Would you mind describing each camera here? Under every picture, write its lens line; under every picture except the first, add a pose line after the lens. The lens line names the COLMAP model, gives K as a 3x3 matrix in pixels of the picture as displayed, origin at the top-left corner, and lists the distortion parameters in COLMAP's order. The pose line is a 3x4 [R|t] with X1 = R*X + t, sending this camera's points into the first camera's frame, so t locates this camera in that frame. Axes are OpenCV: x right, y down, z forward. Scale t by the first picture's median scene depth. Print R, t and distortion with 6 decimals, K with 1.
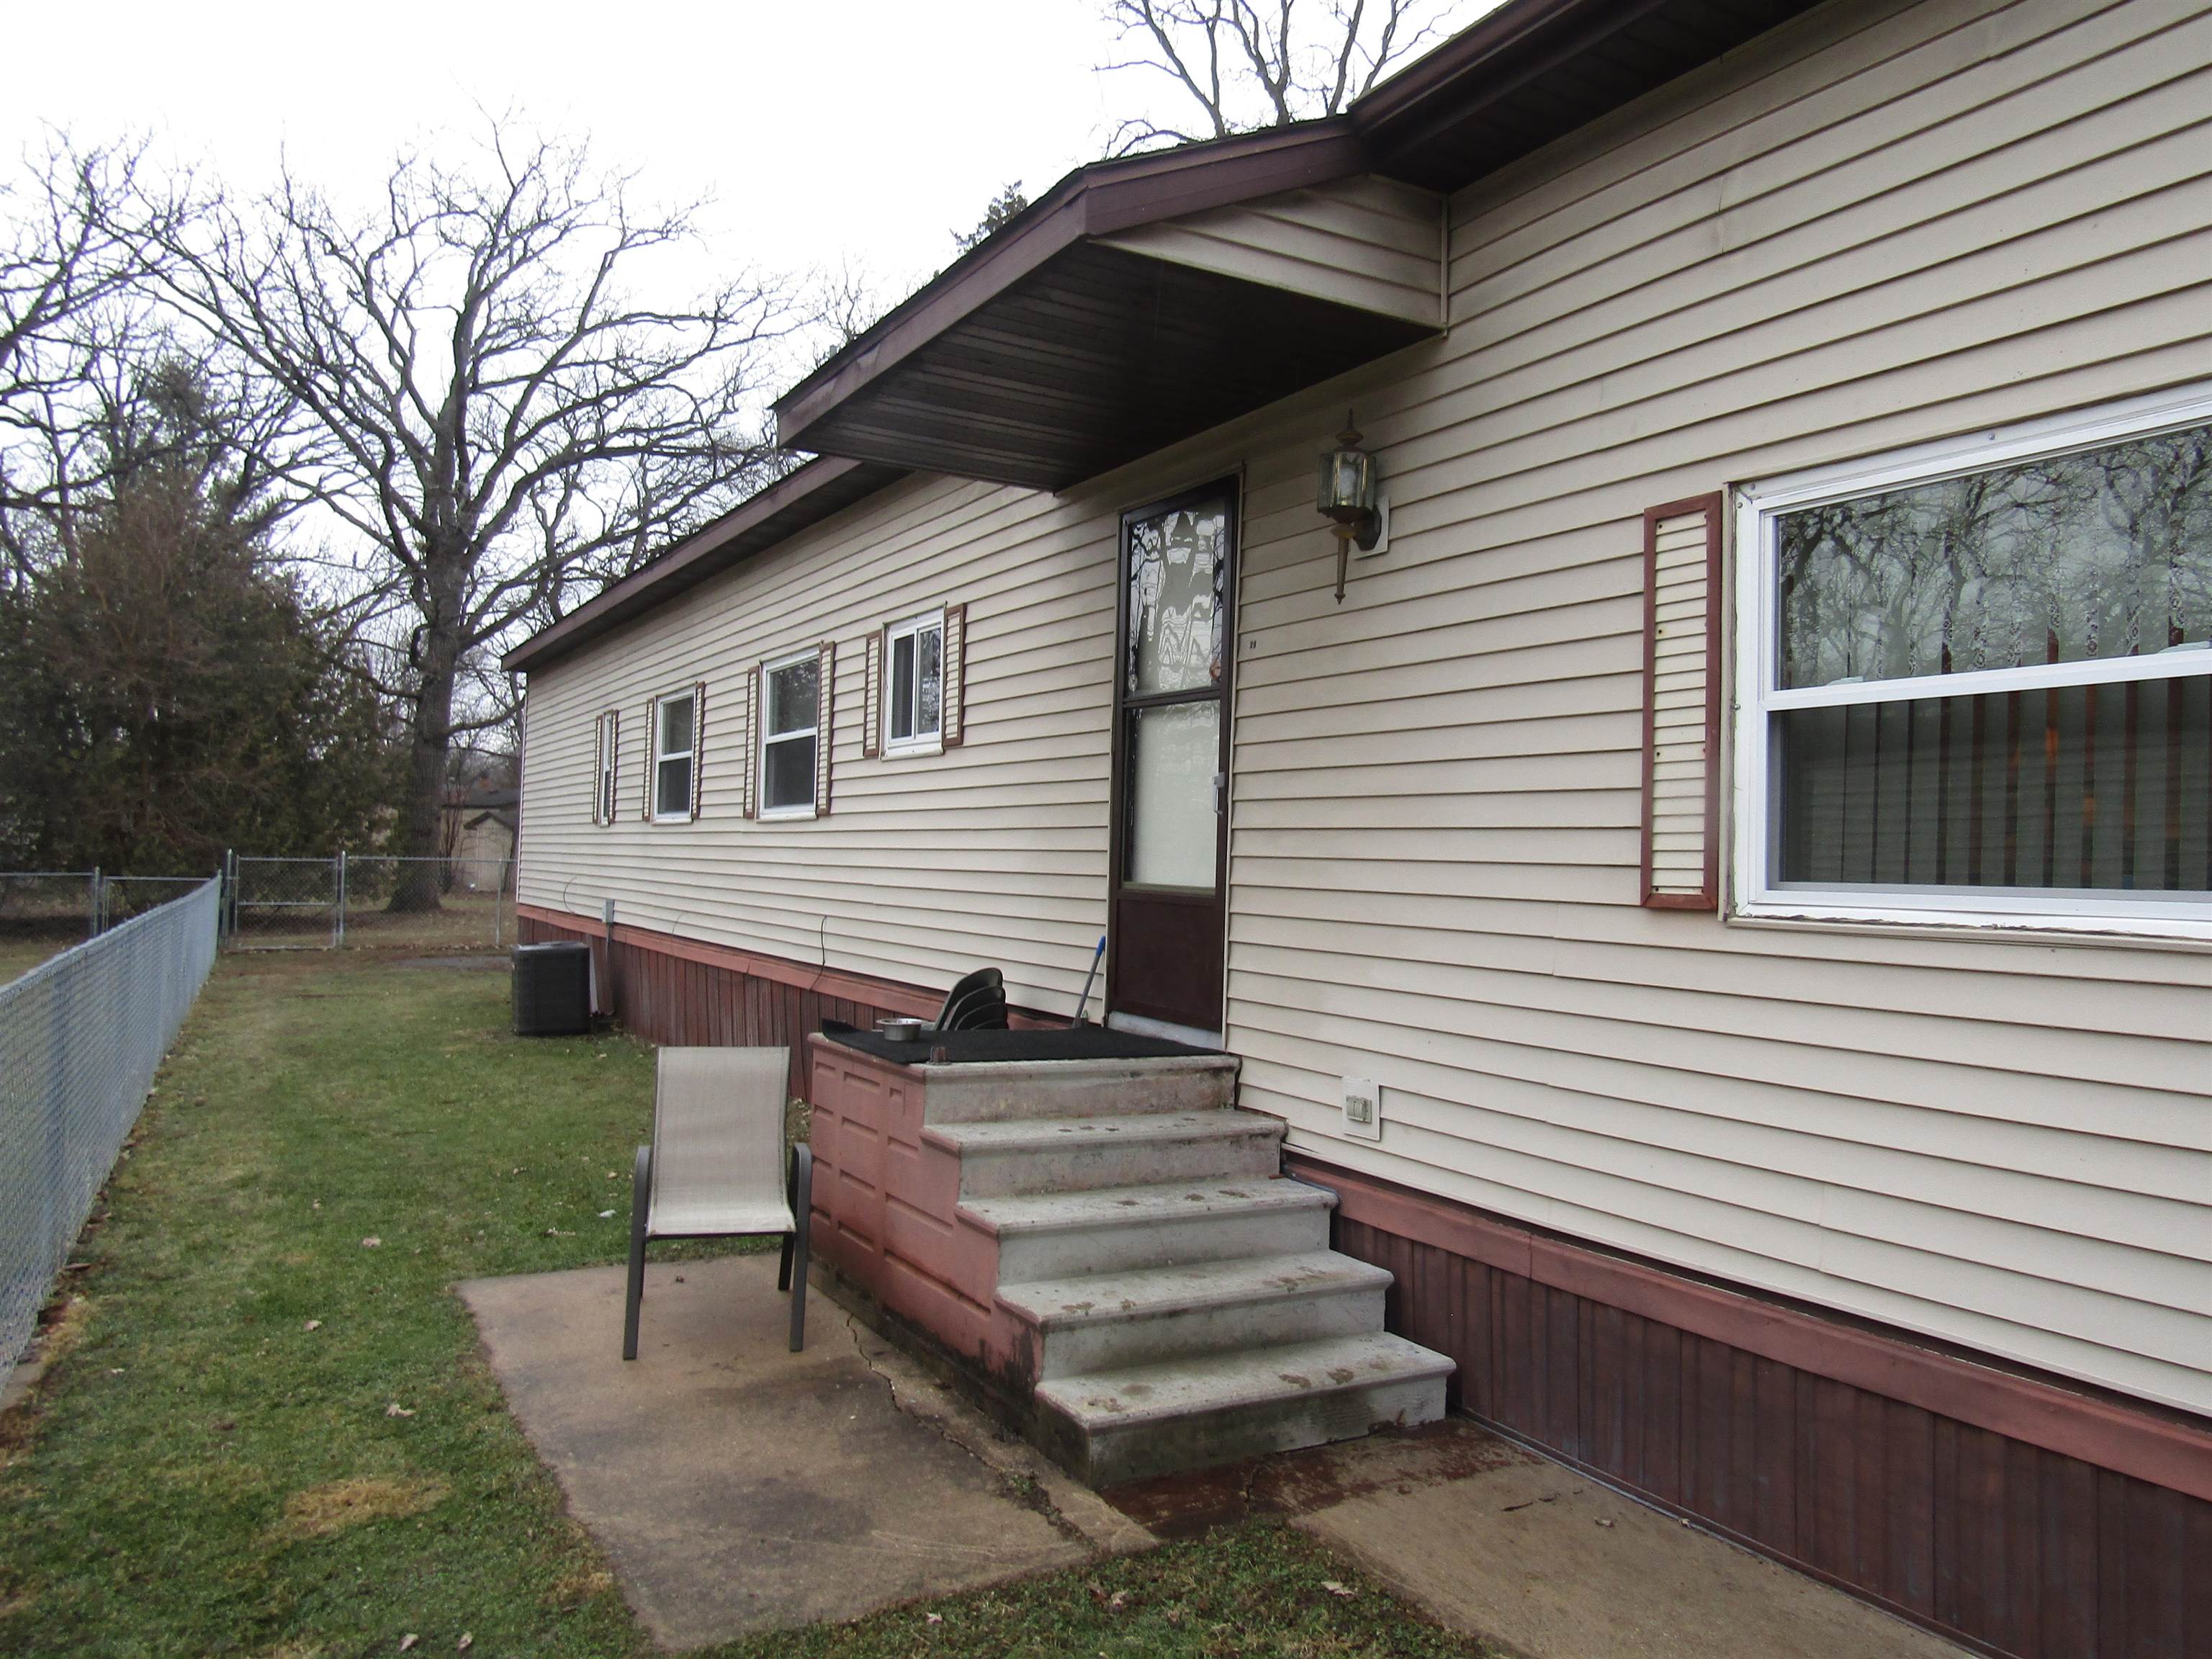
lens RADIAL K [[1573.5, 0, 1106.0], [0, 1573.5, 829.5], [0, 0, 1]] dist [-0.002760, -0.000964]
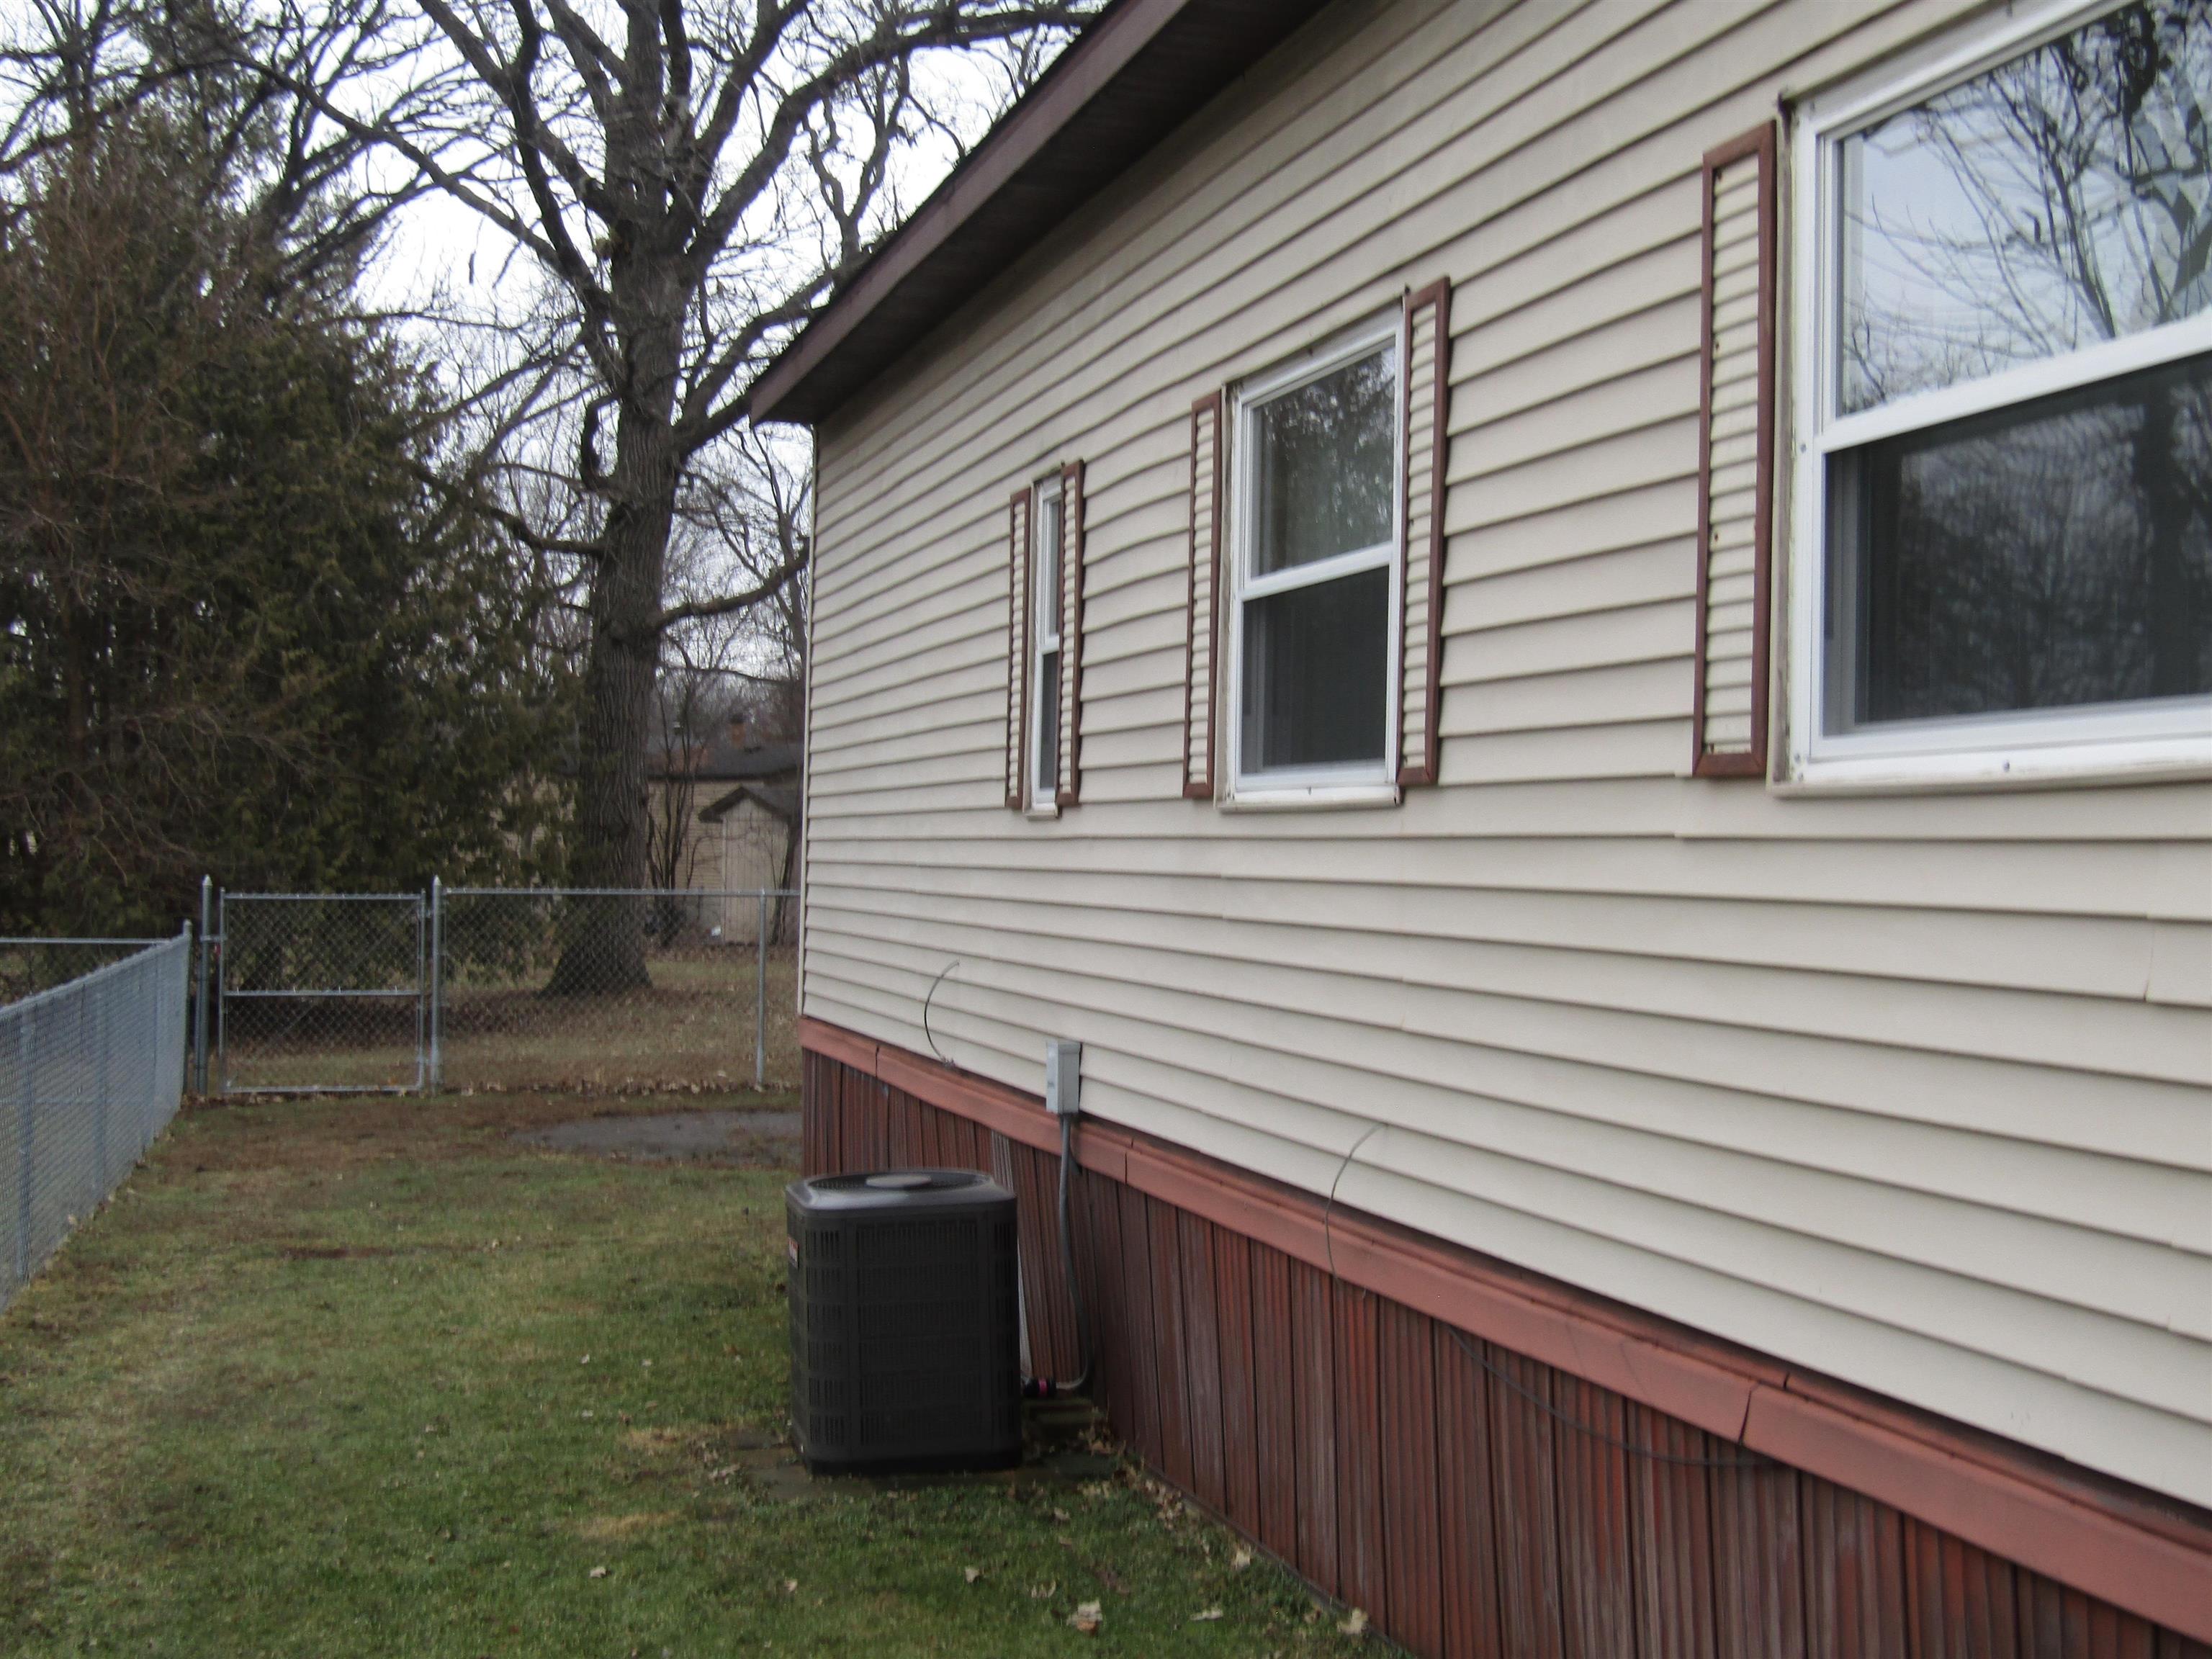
lens RADIAL K [[2075.1, 0, 1106.0], [0, 2075.1, 829.5], [0, 0, 1]] dist [-0.008036, 0.000583]
pose [[0.977841, -0.012793, -0.208958, -0.162091], [0.015153, 0.999838, 0.009697, -0.002637], [0.208800, -0.012649, 0.977877, 0.433136]]
